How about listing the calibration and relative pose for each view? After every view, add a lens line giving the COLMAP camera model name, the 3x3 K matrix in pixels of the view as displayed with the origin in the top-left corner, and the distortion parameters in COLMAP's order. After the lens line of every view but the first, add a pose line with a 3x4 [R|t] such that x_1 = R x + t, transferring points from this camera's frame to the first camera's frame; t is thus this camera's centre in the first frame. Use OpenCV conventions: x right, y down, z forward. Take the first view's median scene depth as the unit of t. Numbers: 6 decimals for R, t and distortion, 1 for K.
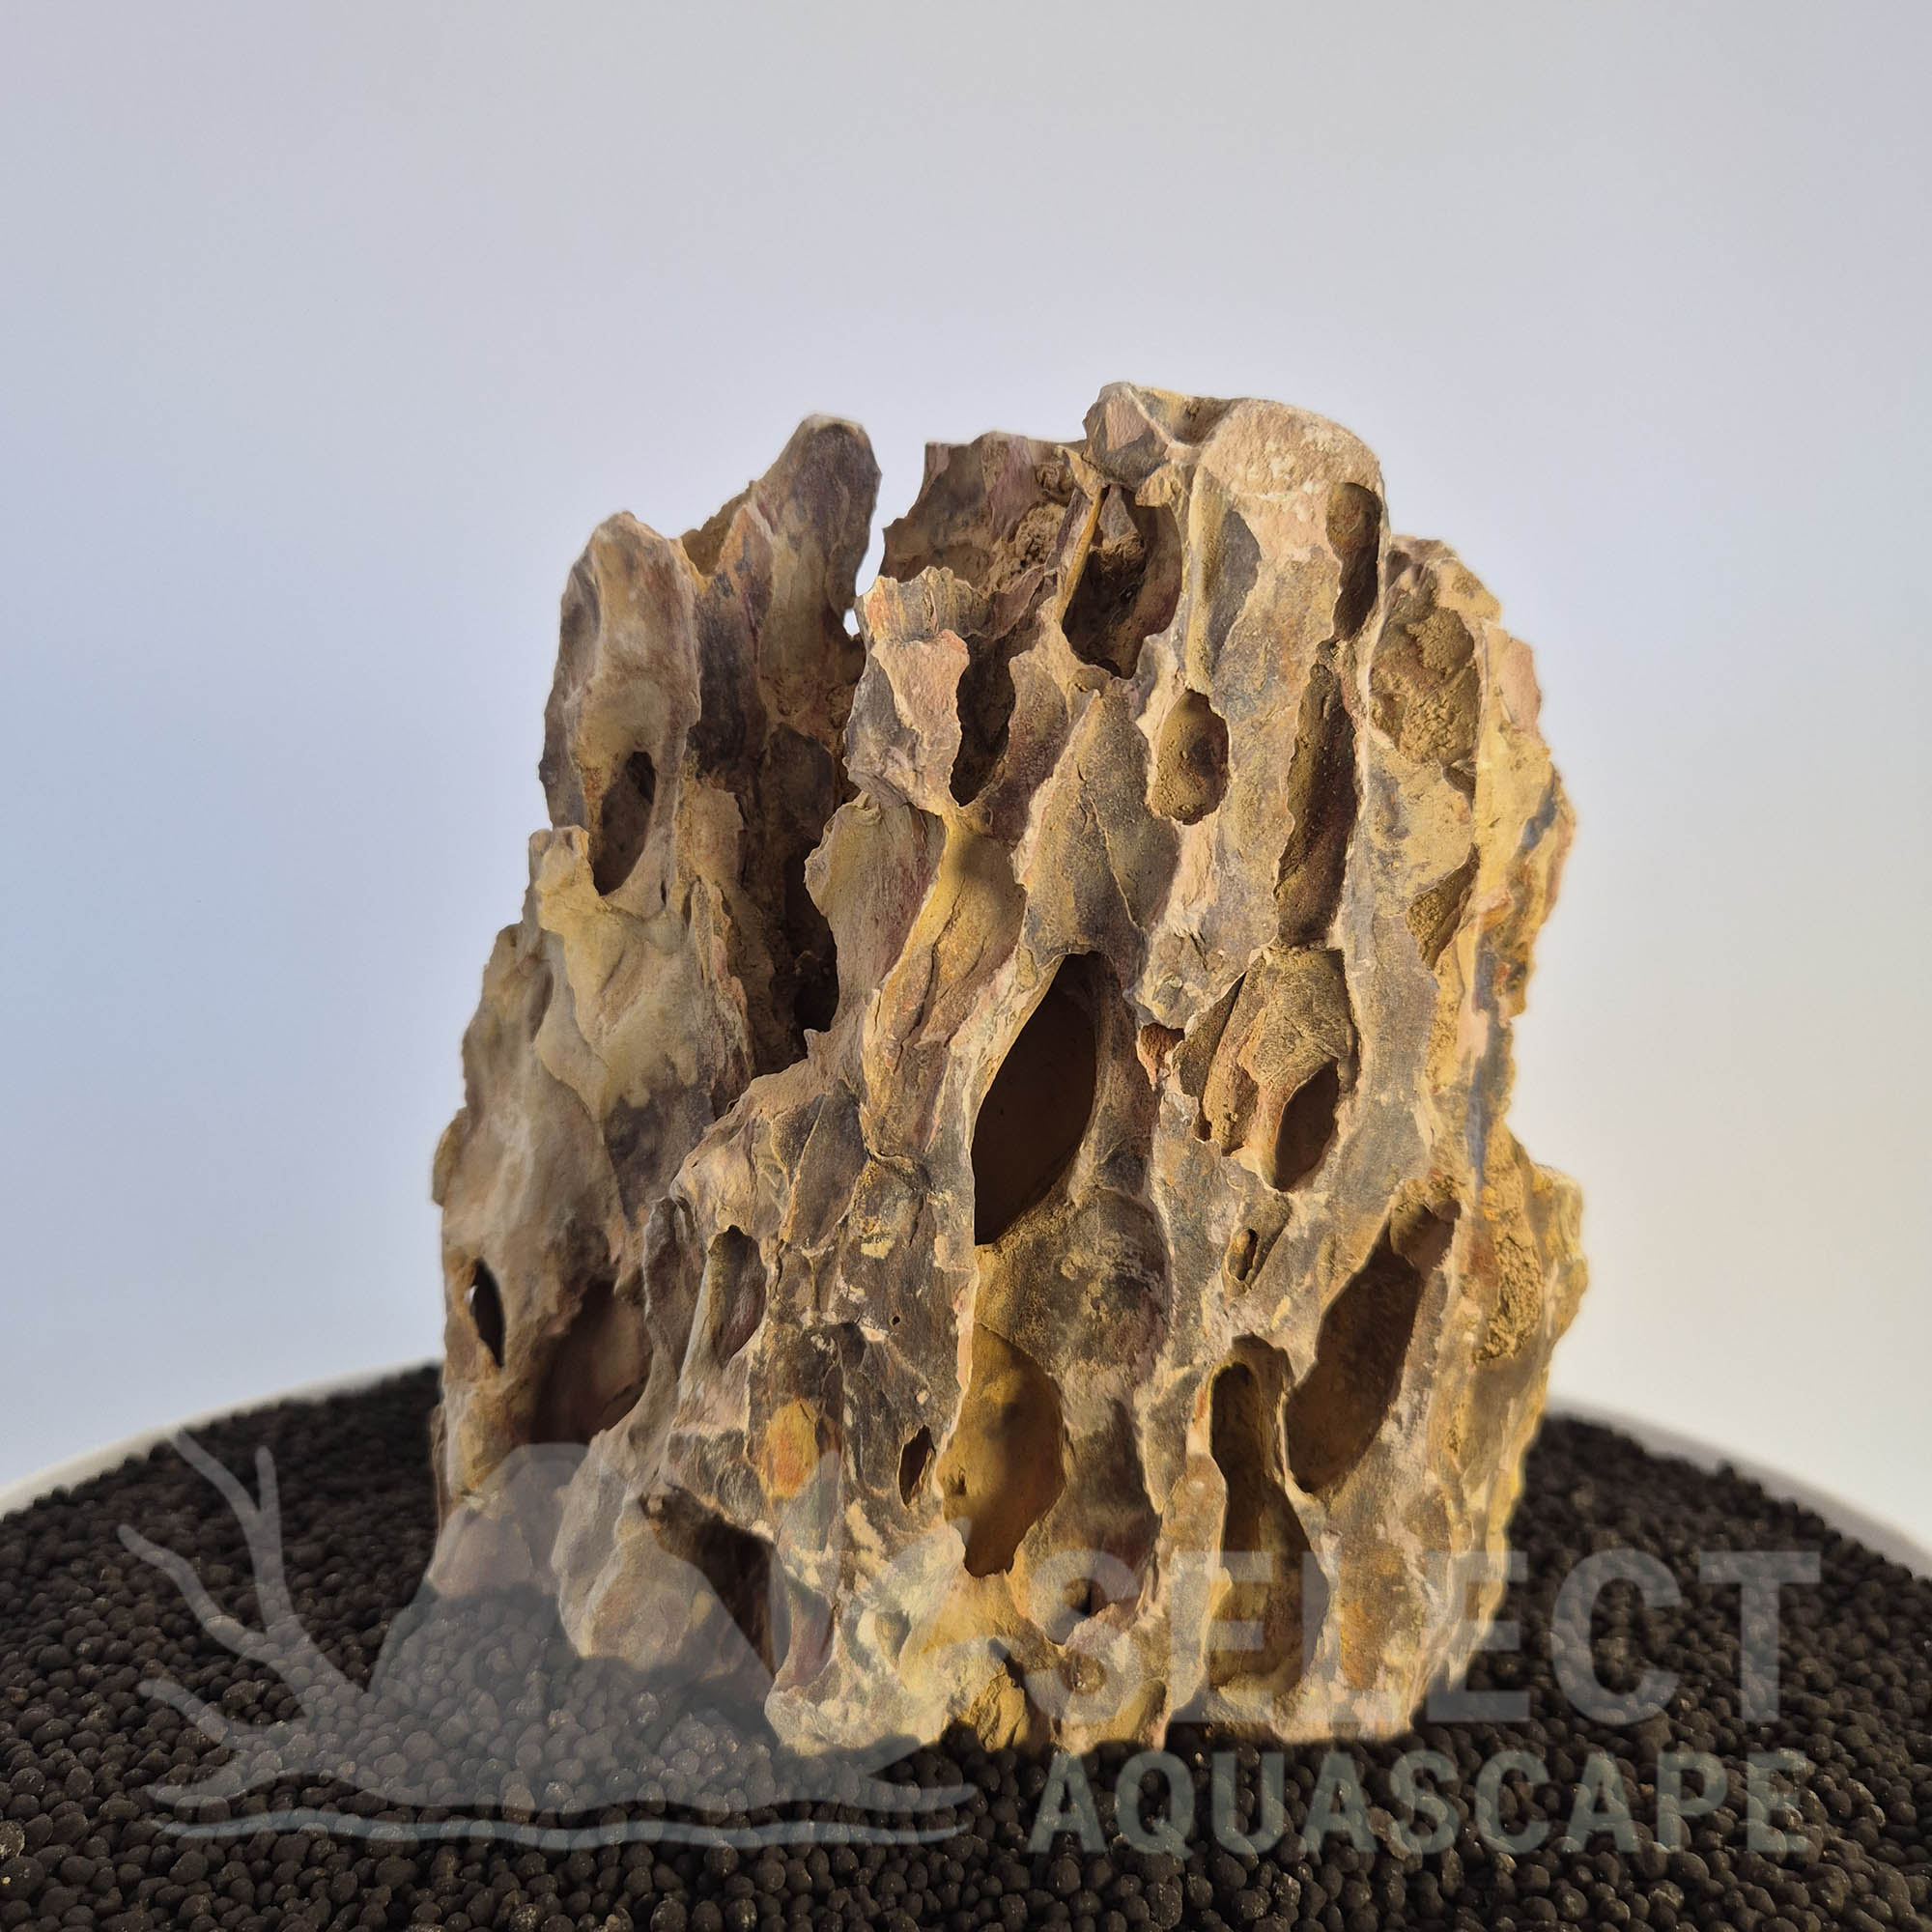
lens RADIAL K [[1791.1, 0, 959.0], [0, 1791.1, 958.5], [0, 0, 1]] dist [0.020500, 0.000000]
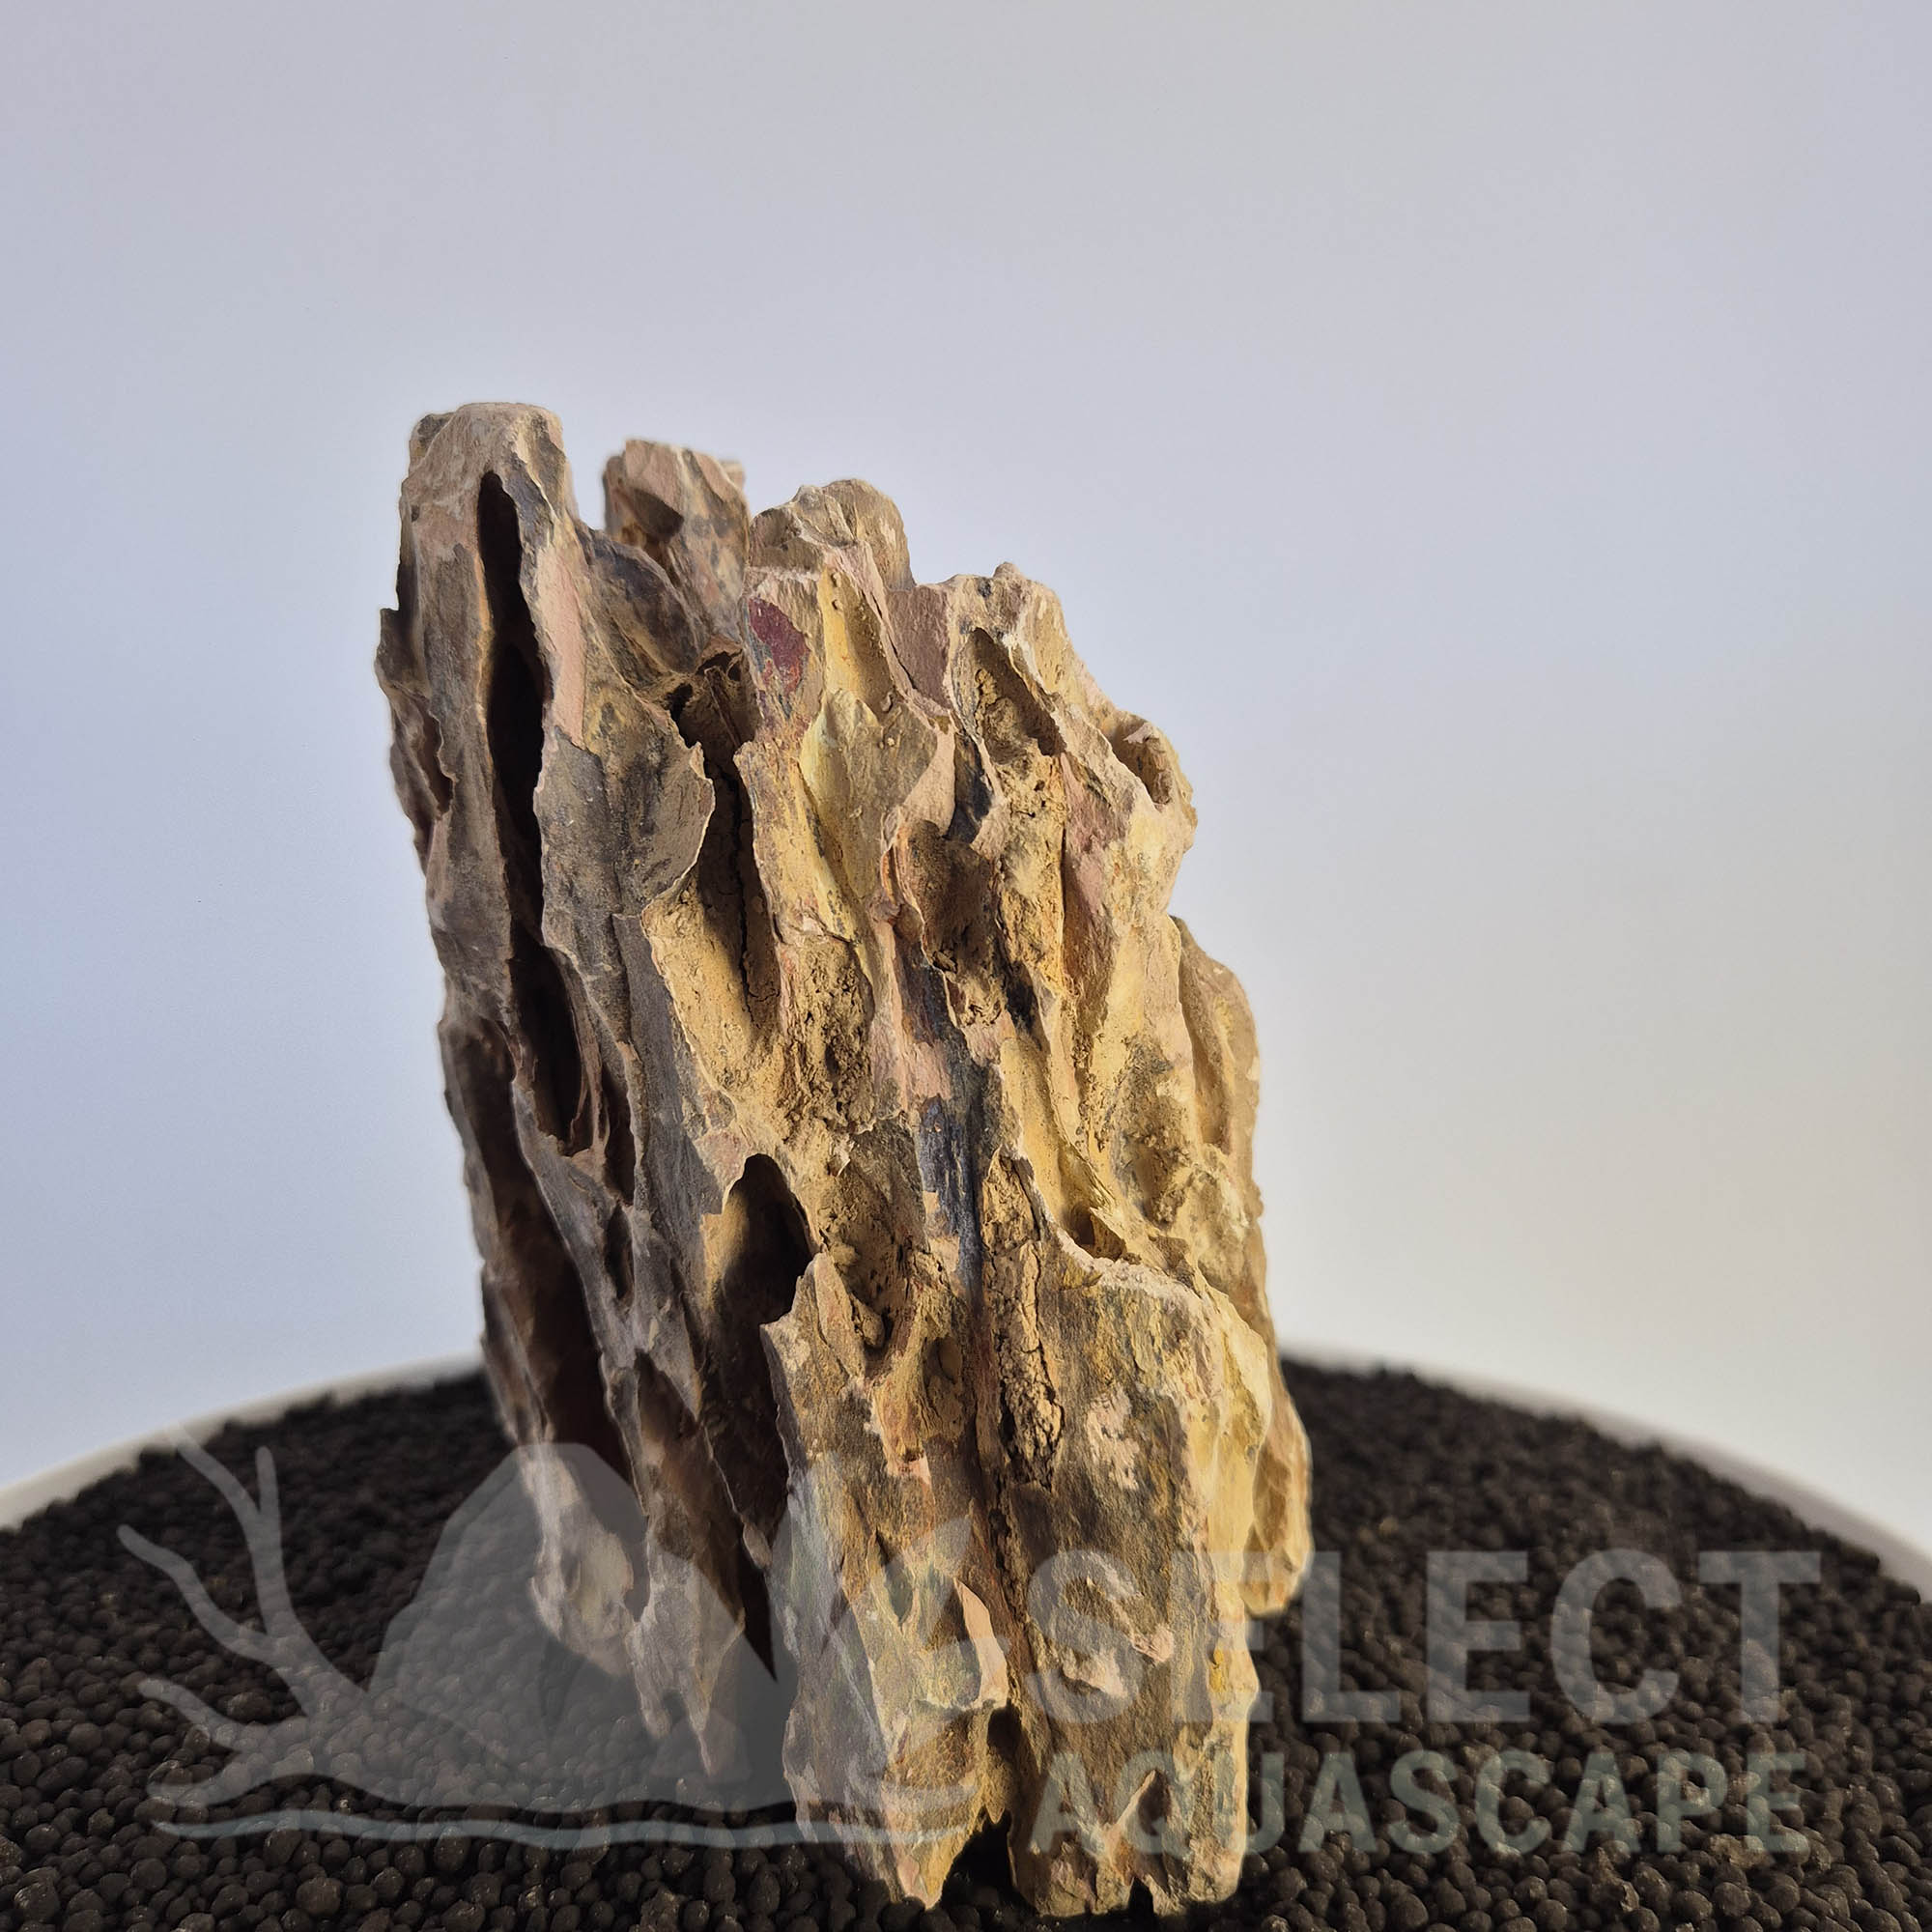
lens RADIAL K [[1791.1, 0, 963.7], [0, 1791.1, 959.6], [0, 0, 1]] dist [0.020500, 0.000000]
pose [[0.563757, 0.040607, -0.824942, 1.038771], [-0.044388, 0.998837, 0.018832, -0.025632], [0.824747, 0.026001, 0.564904, 0.587328]]
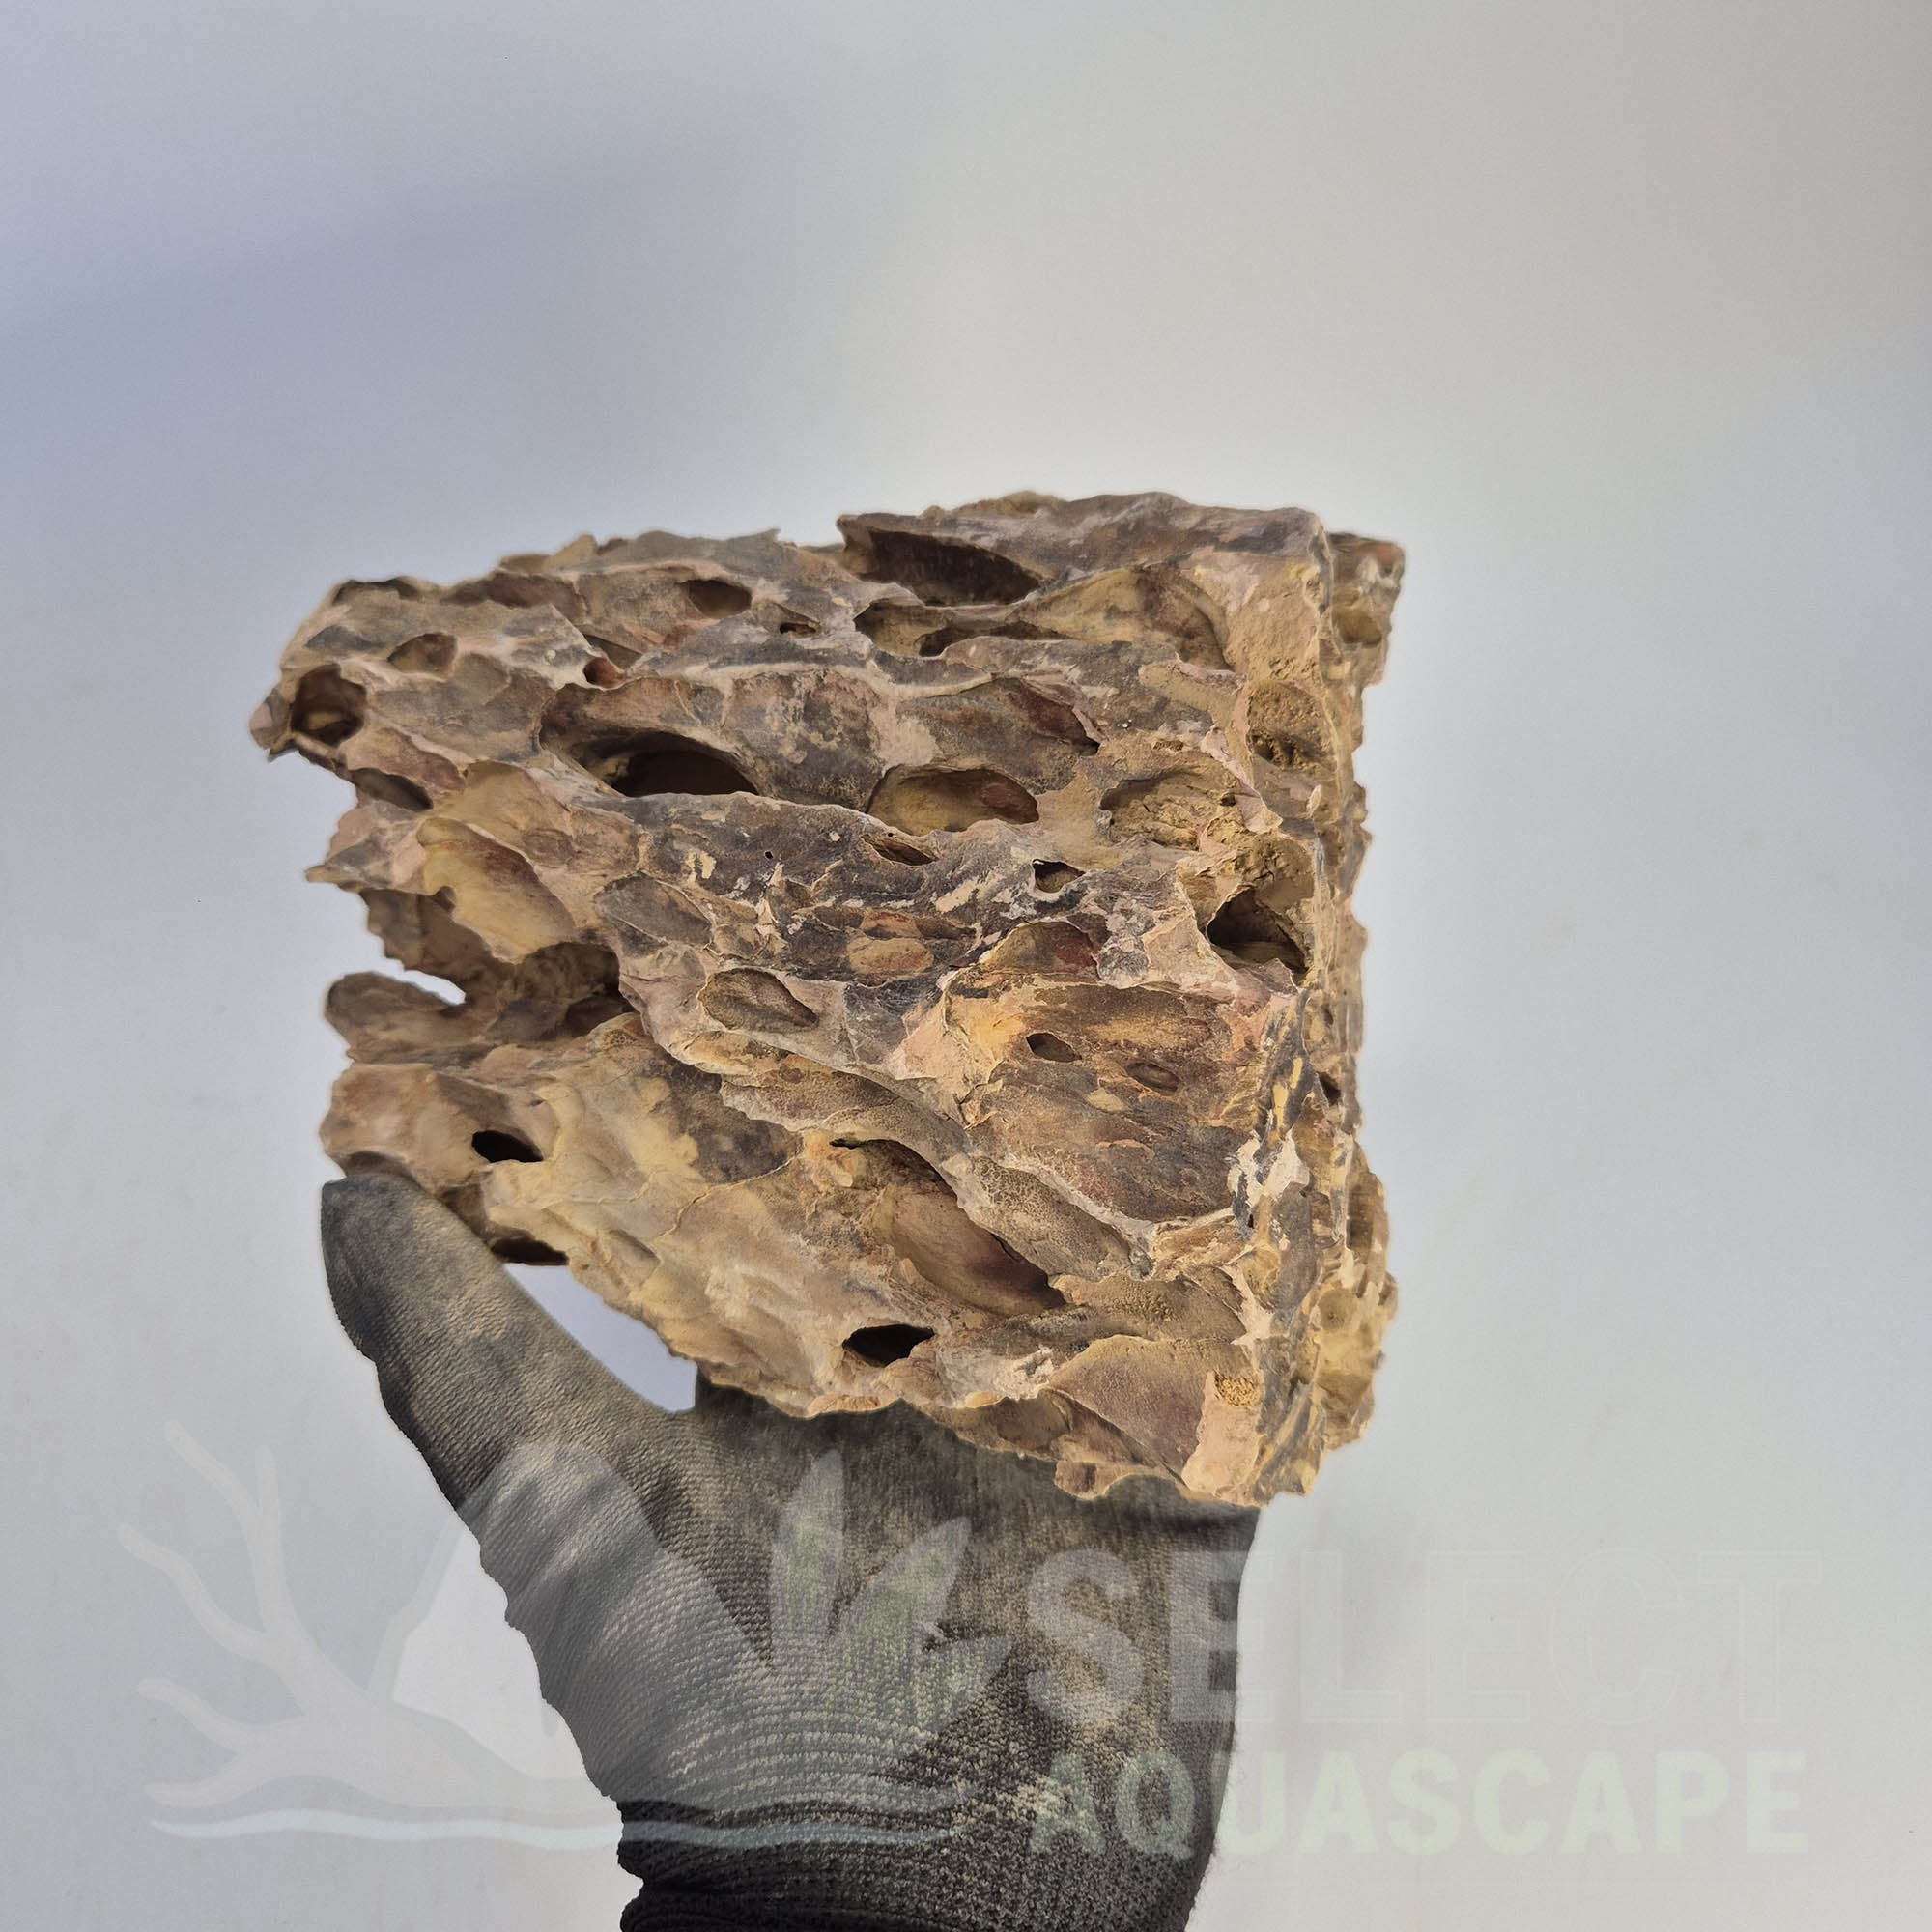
lens RADIAL K [[1791.1, 0, 977.0], [0, 1791.1, 942.5], [0, 0, 1]] dist [0.020500, 0.000000]
pose [[0.179217, -0.898944, 0.399726, -0.536565], [0.845223, -0.067239, -0.530168, 0.940176], [0.503468, 0.432872, 0.747758, 0.184483]]
